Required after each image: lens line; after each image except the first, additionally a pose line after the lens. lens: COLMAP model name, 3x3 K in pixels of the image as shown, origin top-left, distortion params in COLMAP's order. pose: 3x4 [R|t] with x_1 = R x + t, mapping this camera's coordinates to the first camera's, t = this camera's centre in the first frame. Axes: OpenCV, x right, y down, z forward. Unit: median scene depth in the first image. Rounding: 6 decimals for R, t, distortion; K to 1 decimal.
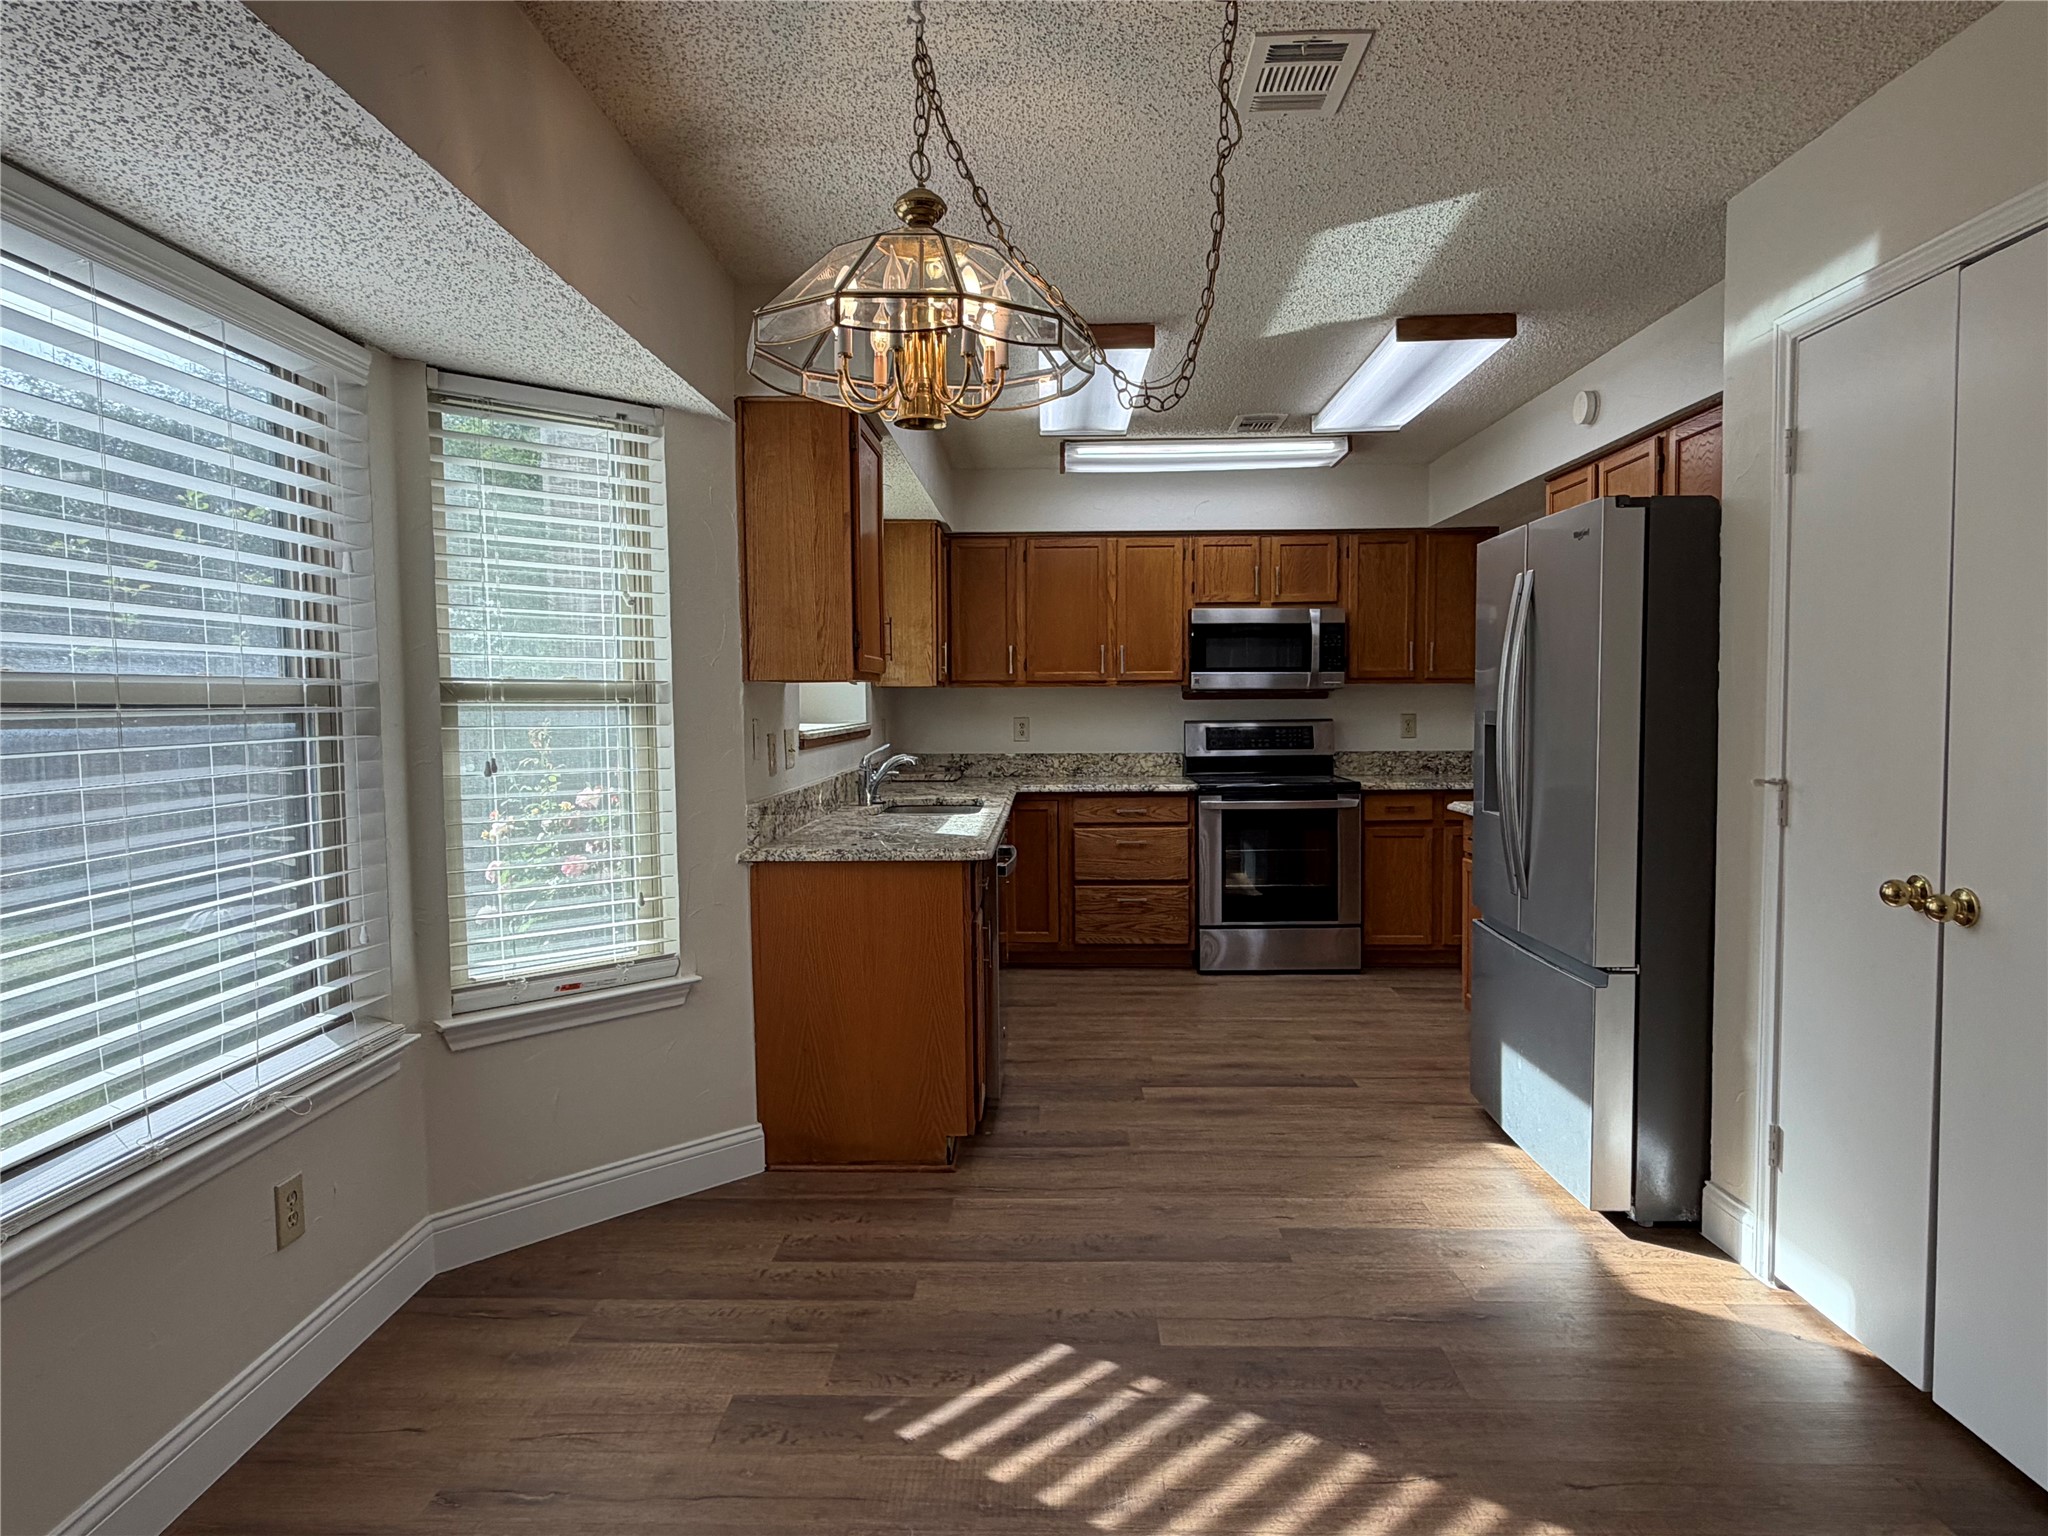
lens RADIAL K [[1227.1, 0, 1022.7], [0, 1227.1, 774.6], [0, 0, 1]] dist [-0.000266, 0.000890]
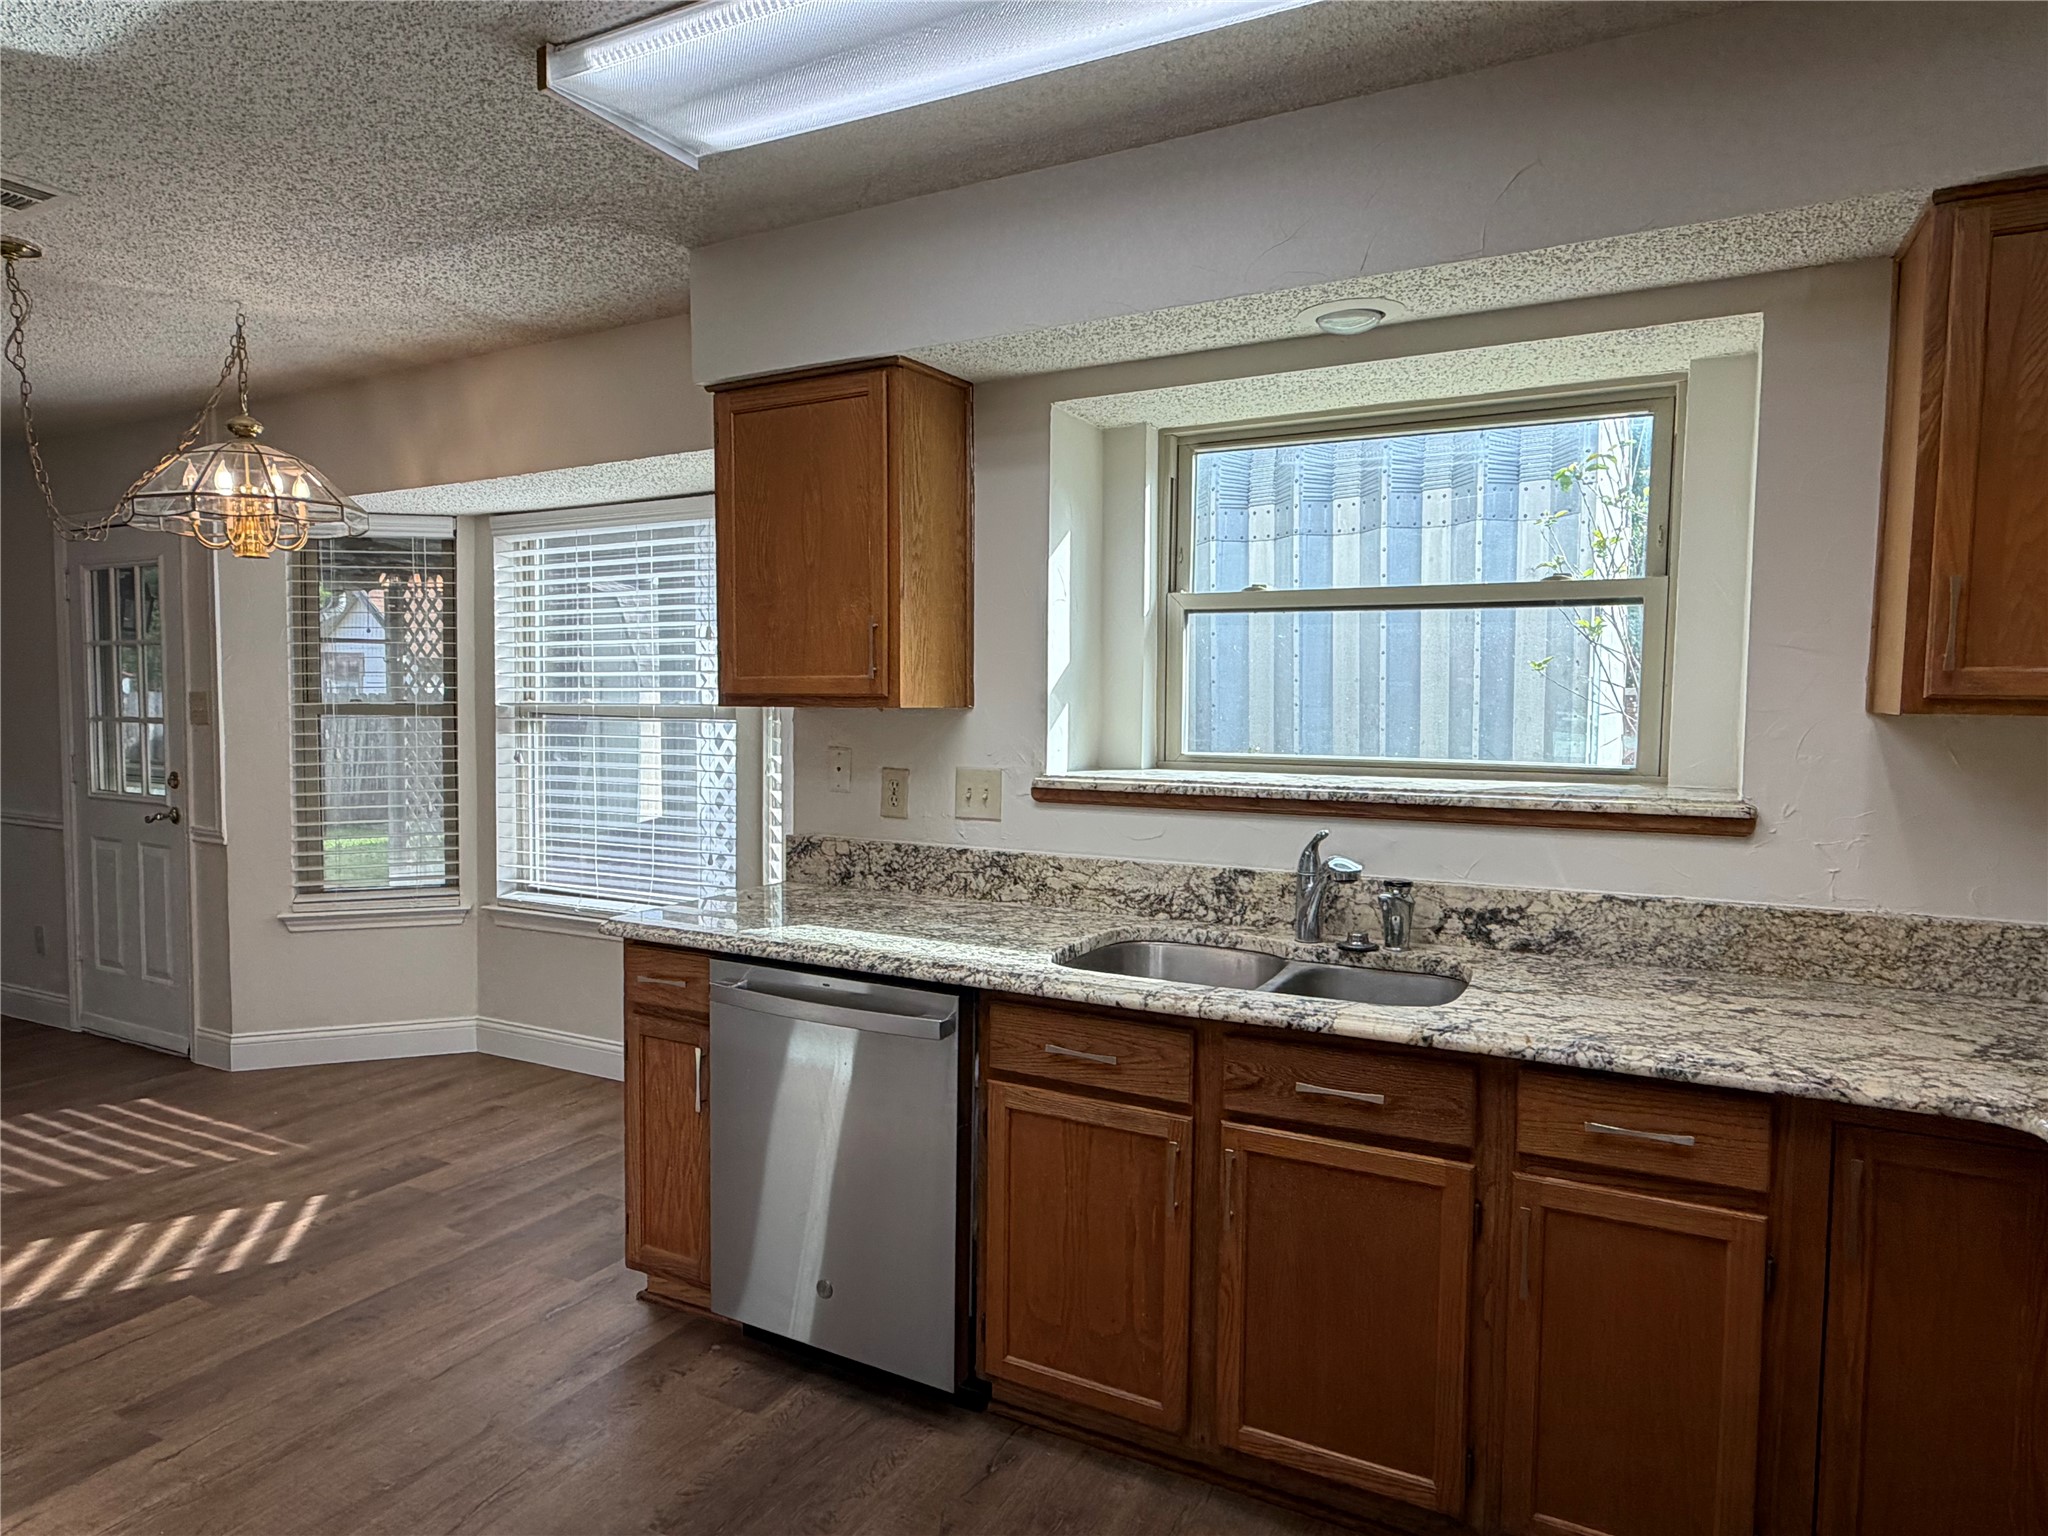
lens RADIAL K [[1235.1, 0, 996.2], [0, 1235.1, 769.2], [0, 0, 1]] dist [-0.017270, 0.015980]
pose [[-0.464062, 0.064365, -0.883461, 0.424780], [-0.051056, 0.993755, 0.099219, -0.100160], [0.884330, 0.091150, -0.457878, 1.214164]]
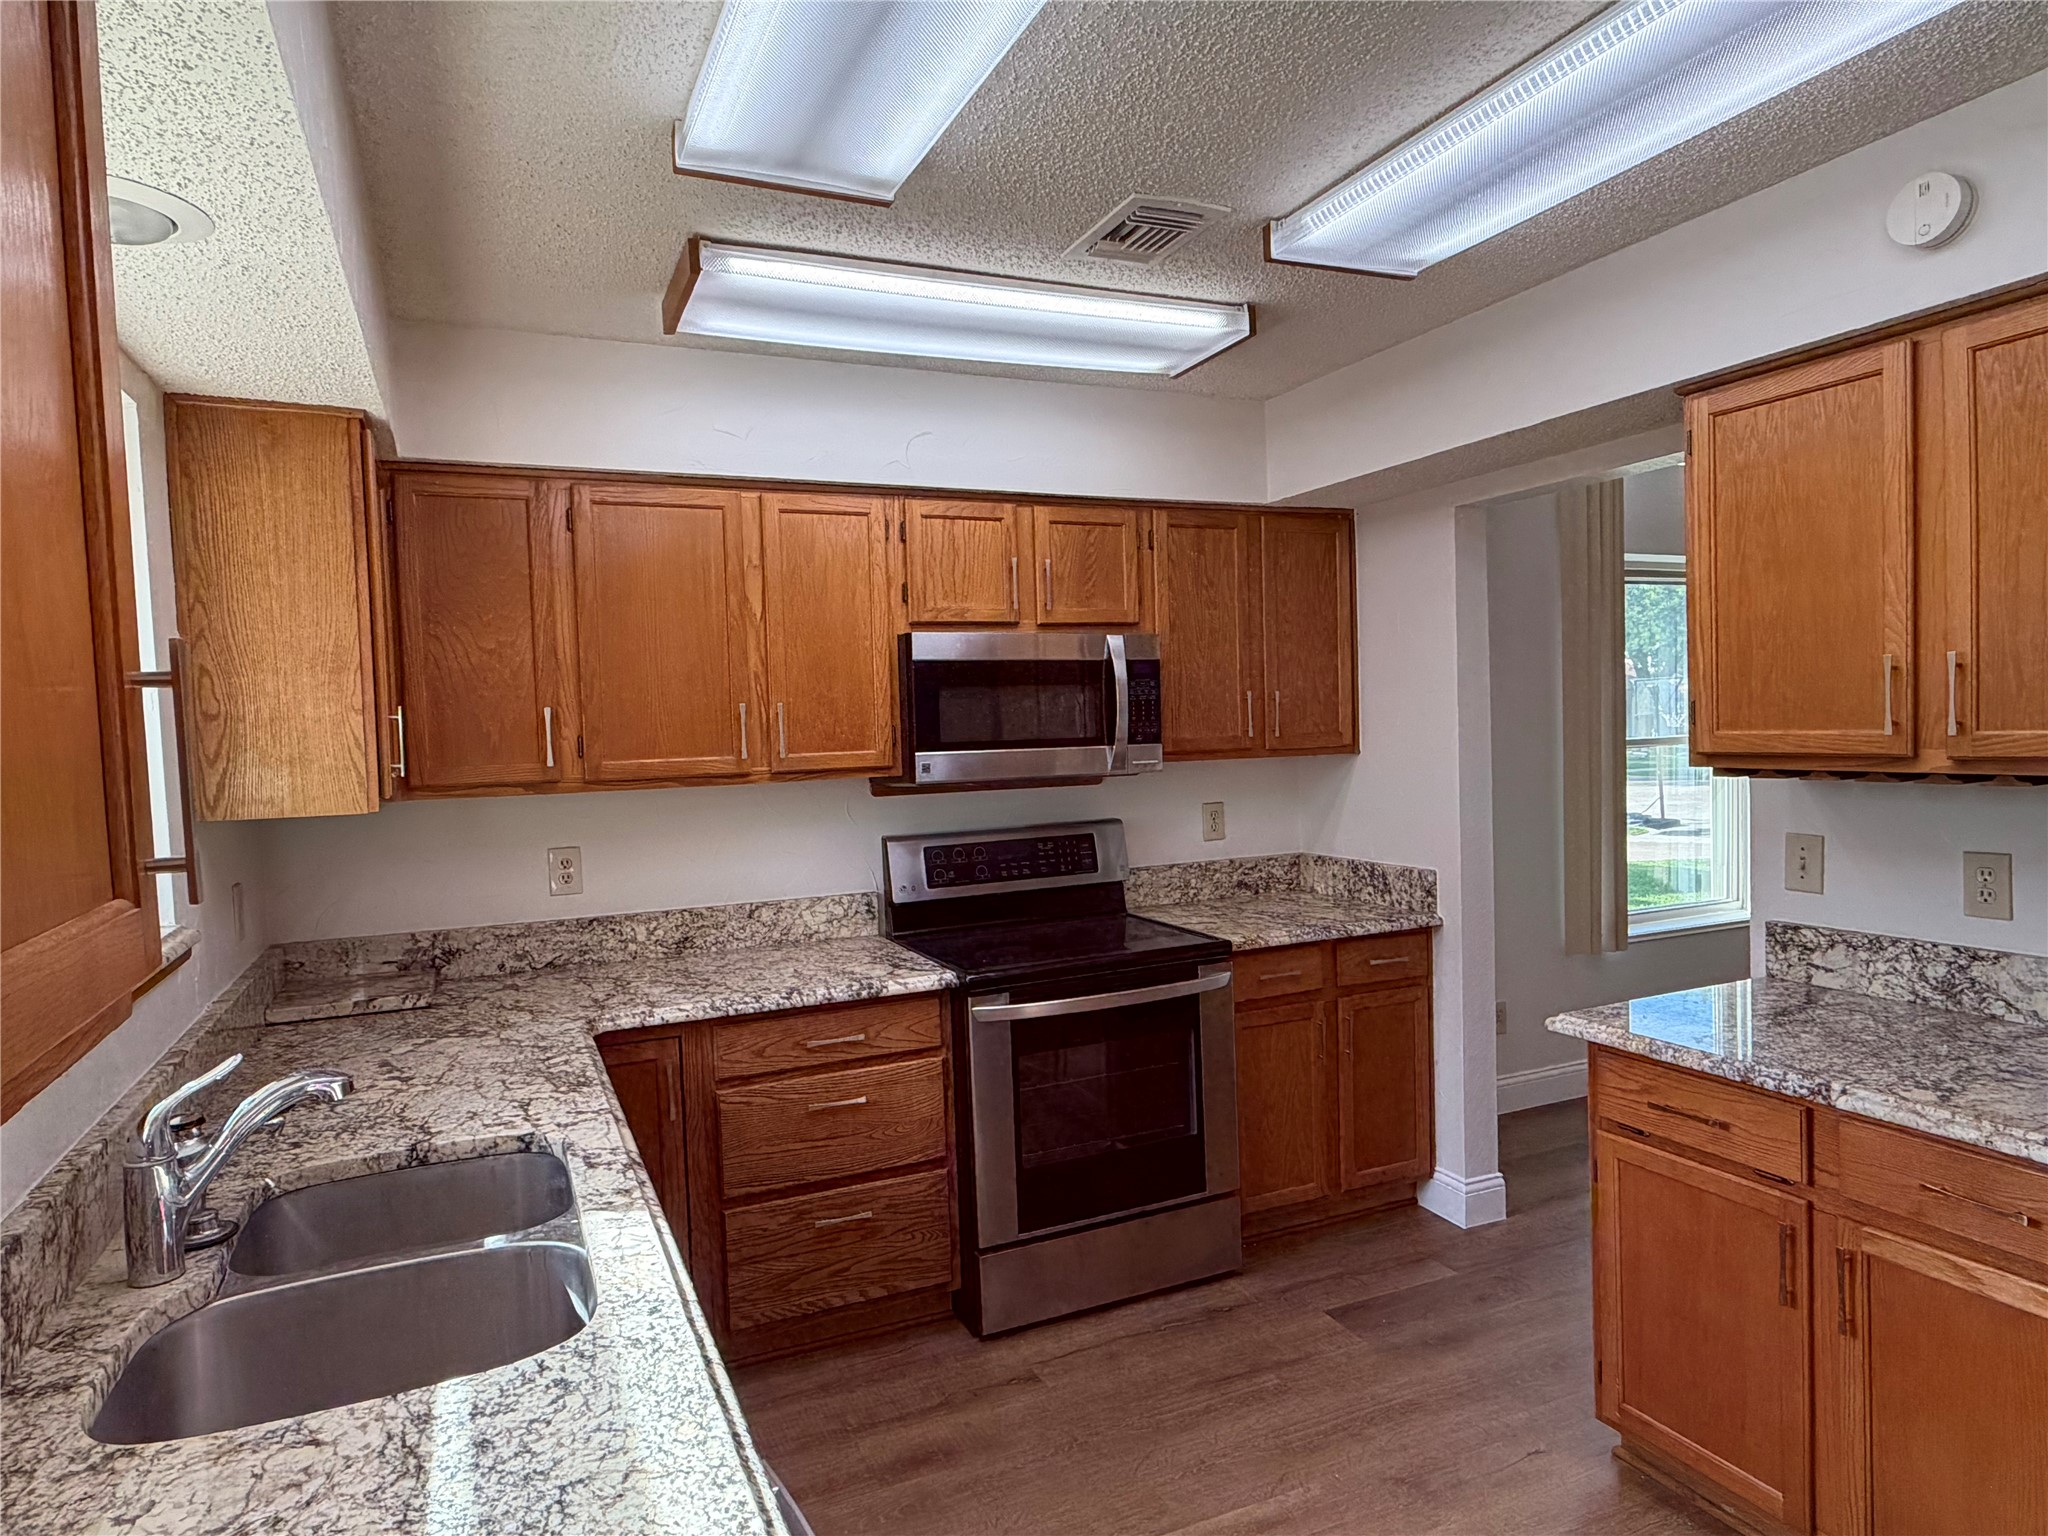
lens RADIAL K [[1215.3, 0, 1016.1], [0, 1215.3, 776.7], [0, 0, 1]] dist [-0.000180, 0.001085]
pose [[0.902433, -0.041101, 0.428864, -0.067419], [0.050786, 0.998647, -0.011161, -0.088812], [-0.427825, 0.031852, 0.903300, 0.695951]]
